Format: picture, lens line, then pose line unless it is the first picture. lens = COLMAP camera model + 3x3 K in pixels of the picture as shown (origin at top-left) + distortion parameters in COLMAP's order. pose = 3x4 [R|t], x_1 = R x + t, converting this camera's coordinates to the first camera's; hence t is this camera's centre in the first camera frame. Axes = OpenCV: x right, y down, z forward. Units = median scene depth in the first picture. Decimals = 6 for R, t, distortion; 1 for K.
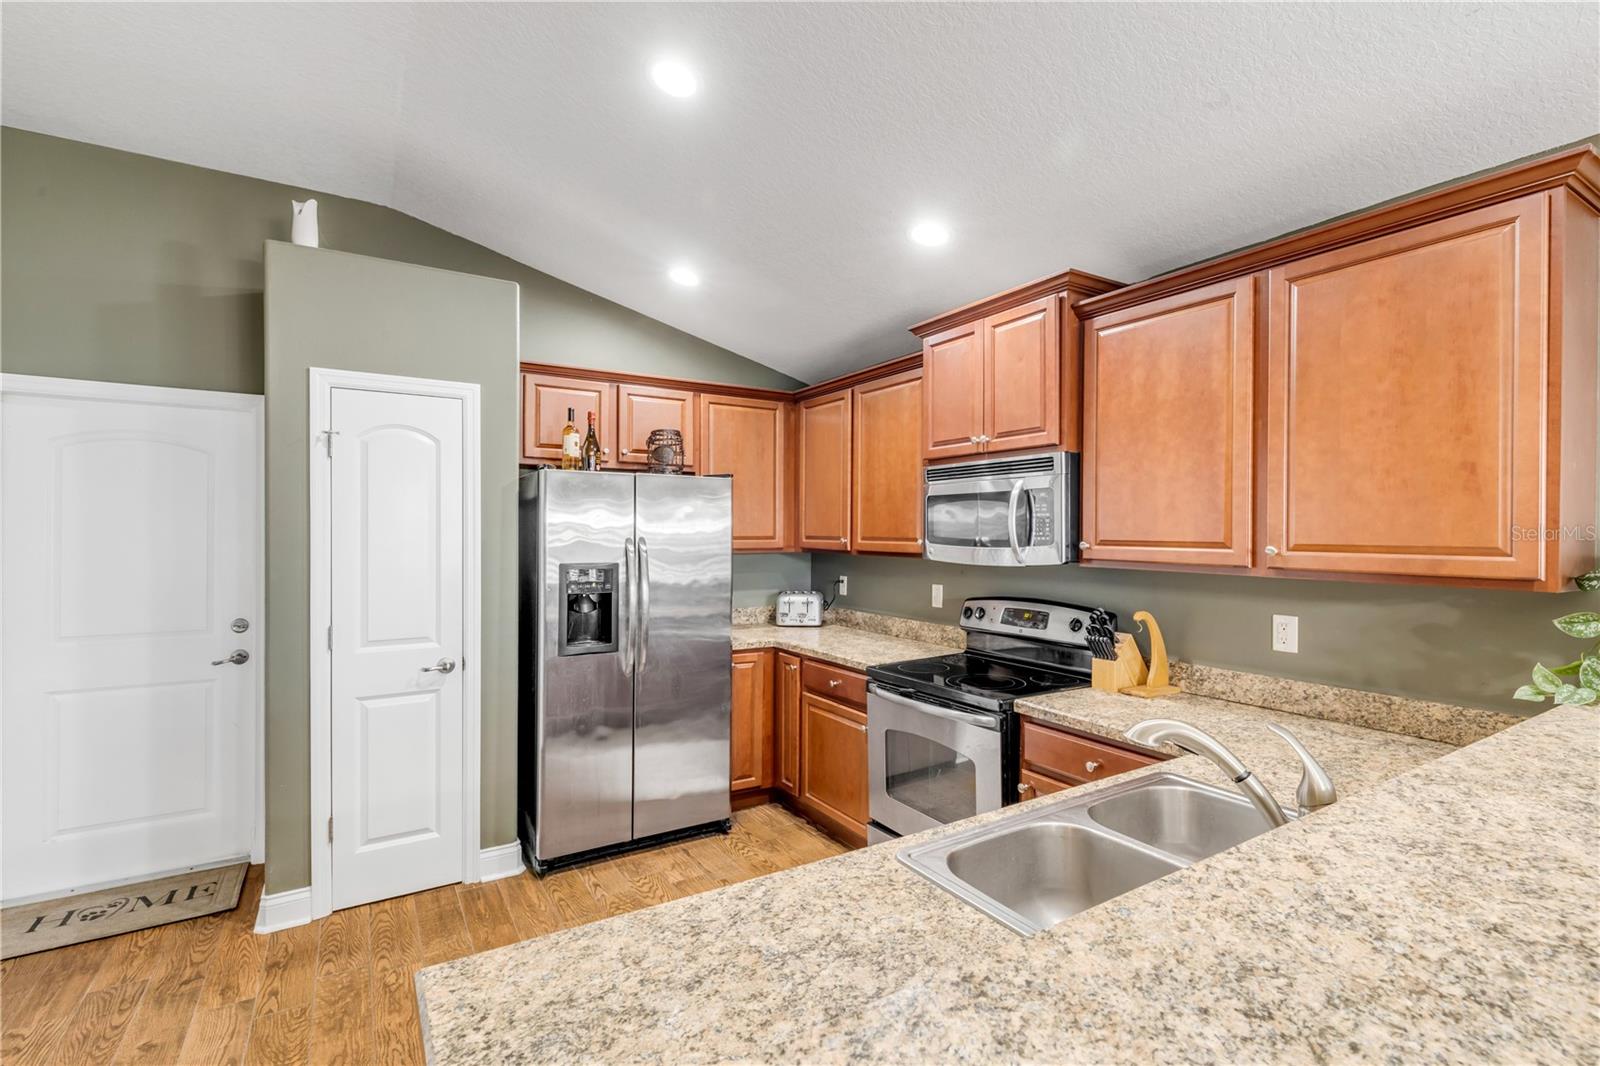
lens RADIAL K [[719.9, 0, 794.8], [0, 719.9, 545.5], [0, 0, 1]] dist [0.007842, -0.002784]
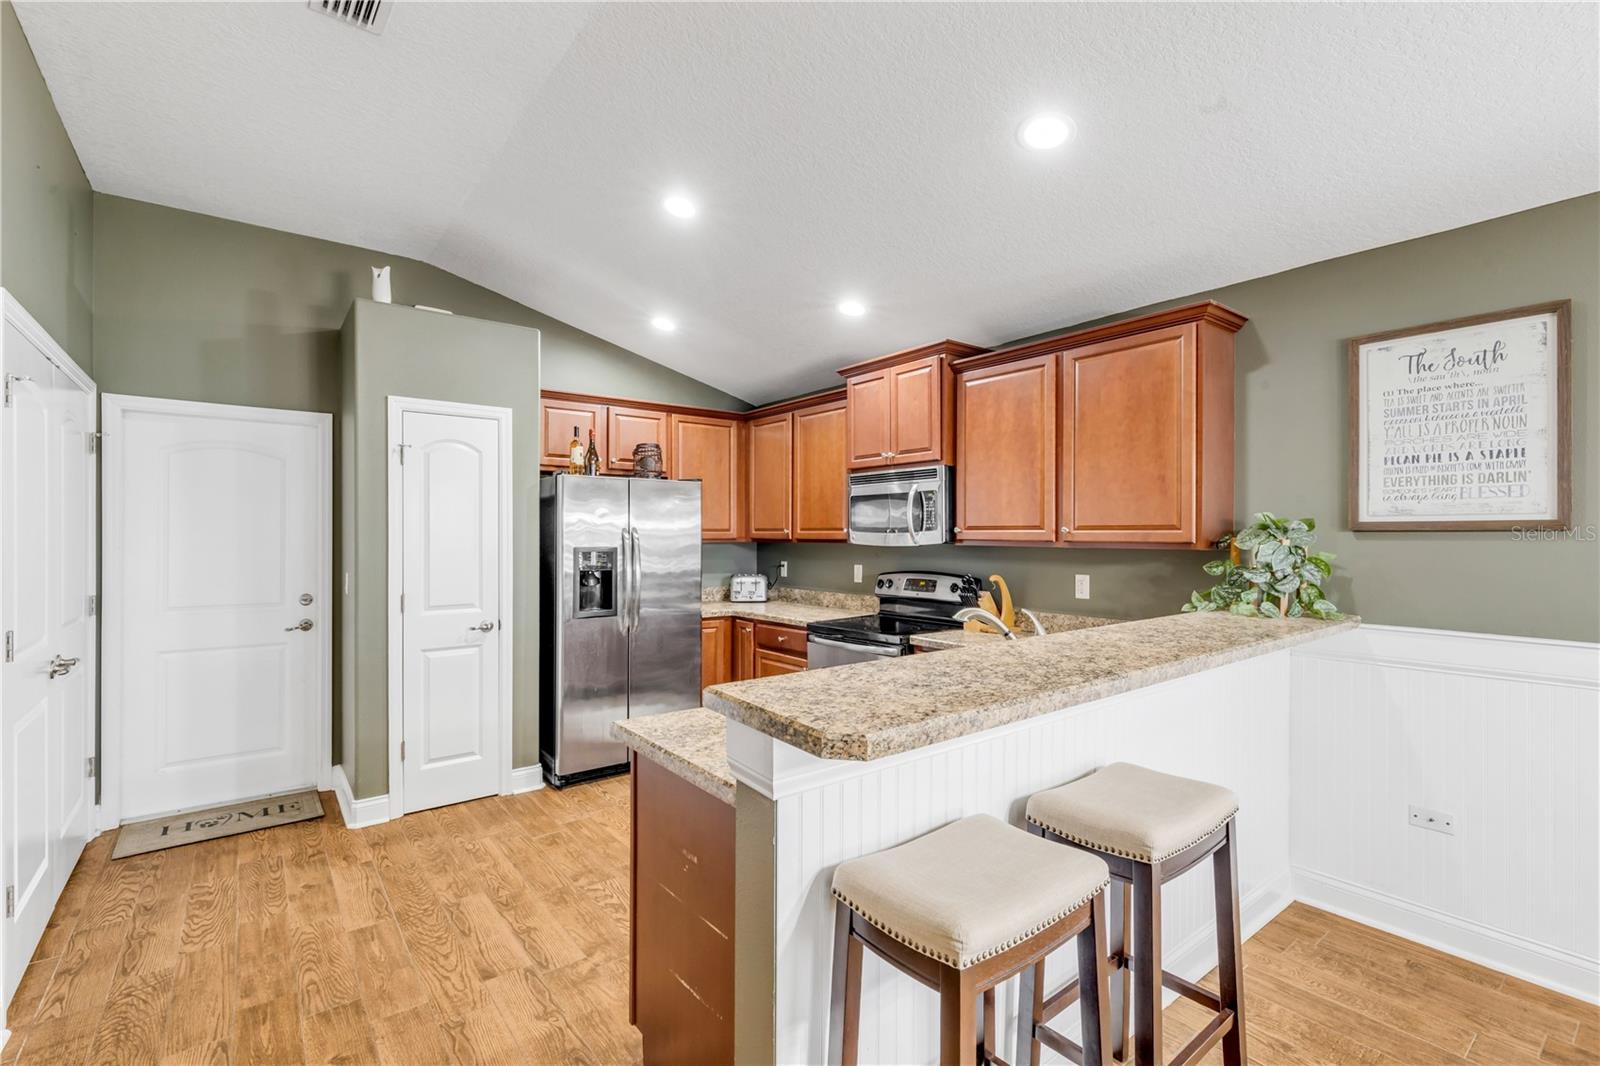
lens RADIAL K [[719.9, 0, 806.1], [0, 719.9, 577.6], [0, 0, 1]] dist [0.007842, -0.002784]
pose [[0.992503, -0.011926, 0.121635, -0.072447], [0.006985, 0.999136, 0.040969, 0.031288], [-0.122018, -0.039812, 0.991729, -0.373926]]
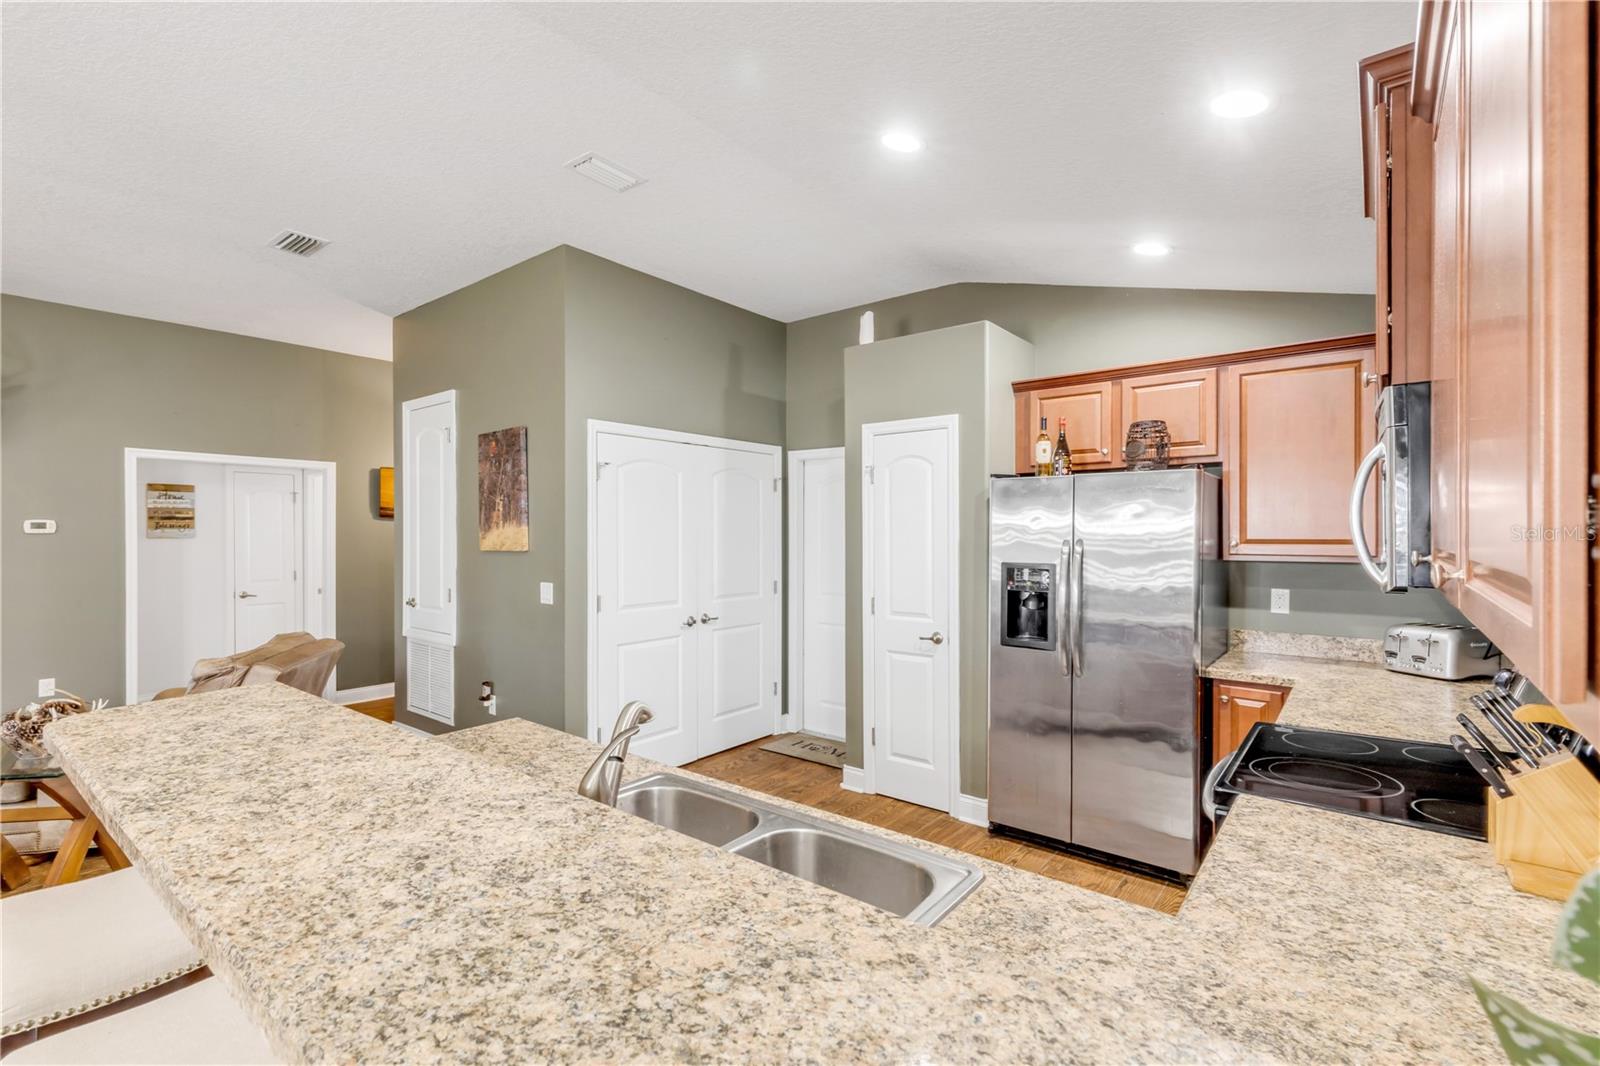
lens RADIAL K [[719.9, 0, 795.4], [0, 719.9, 550.1], [0, 0, 1]] dist [0.007842, -0.002784]
pose [[0.333776, 0.019822, -0.942444, 0.686894], [-0.015998, 0.999754, 0.015362, -0.005566], [0.942517, 0.009950, 0.334011, 0.362417]]
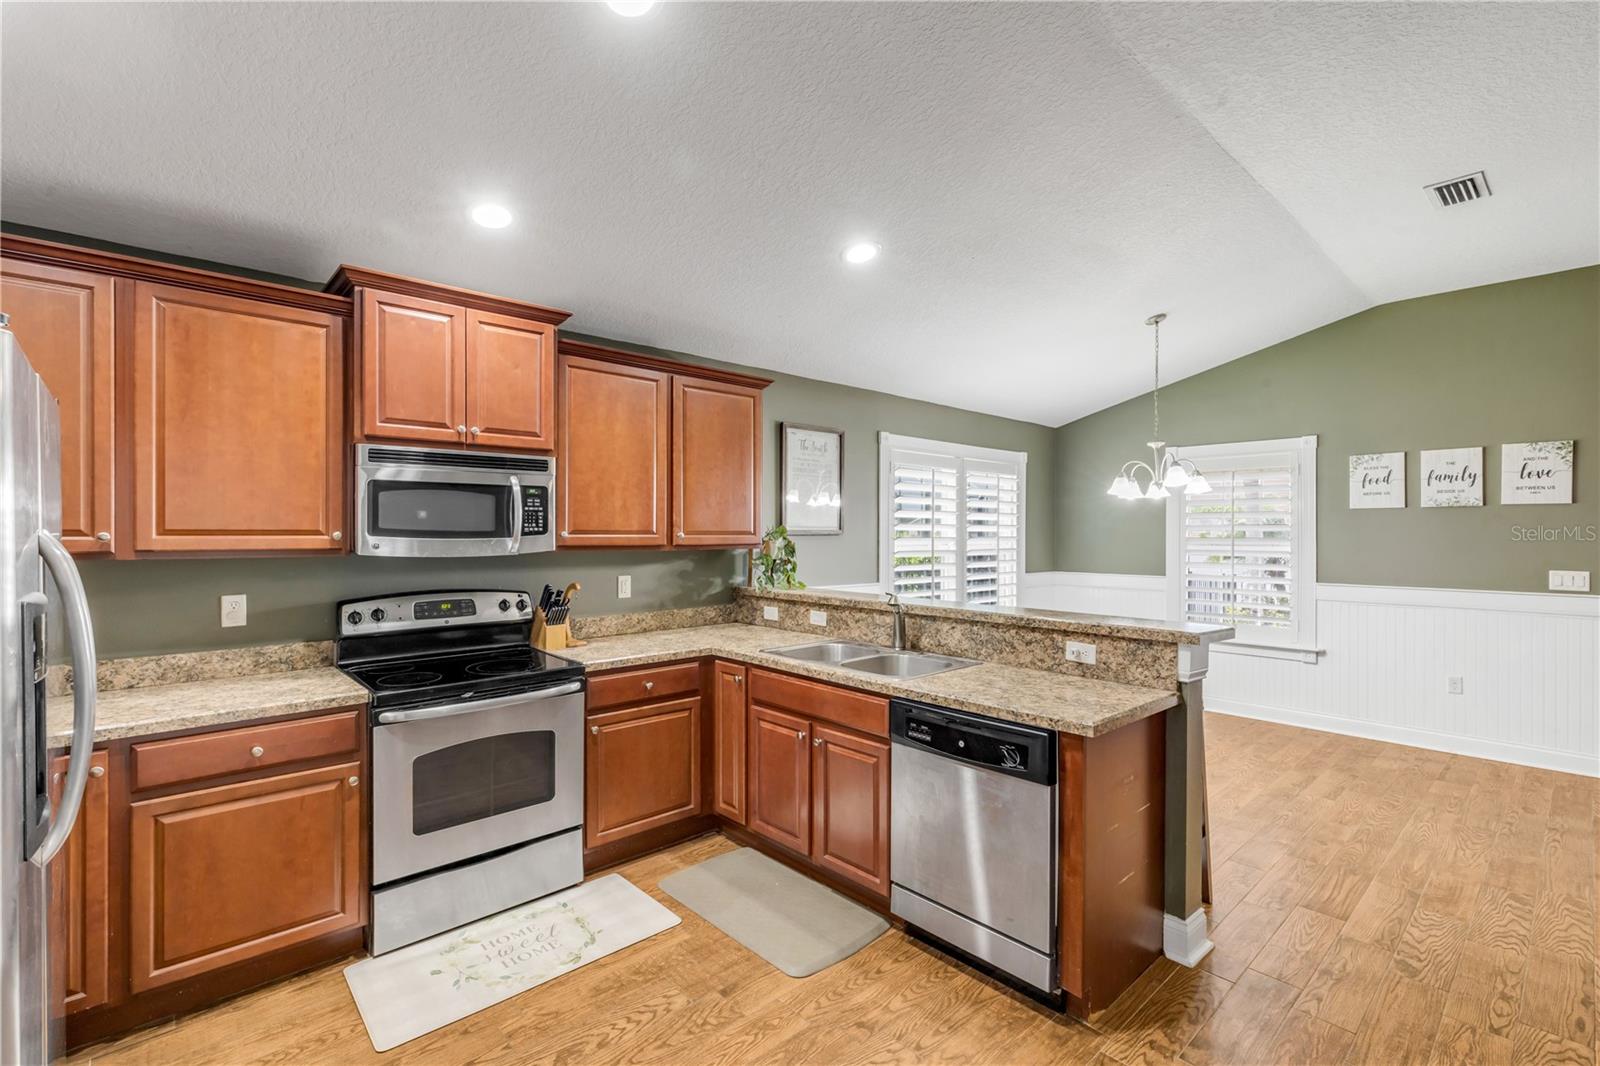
lens RADIAL K [[719.9, 0, 802.1], [0, 719.9, 545.4], [0, 0, 1]] dist [0.007842, -0.002784]
pose [[-0.192231, -0.022976, 0.981081, -0.836983], [0.018014, 0.999475, 0.026936, -0.006655], [-0.981184, 0.022851, -0.191717, 0.768798]]
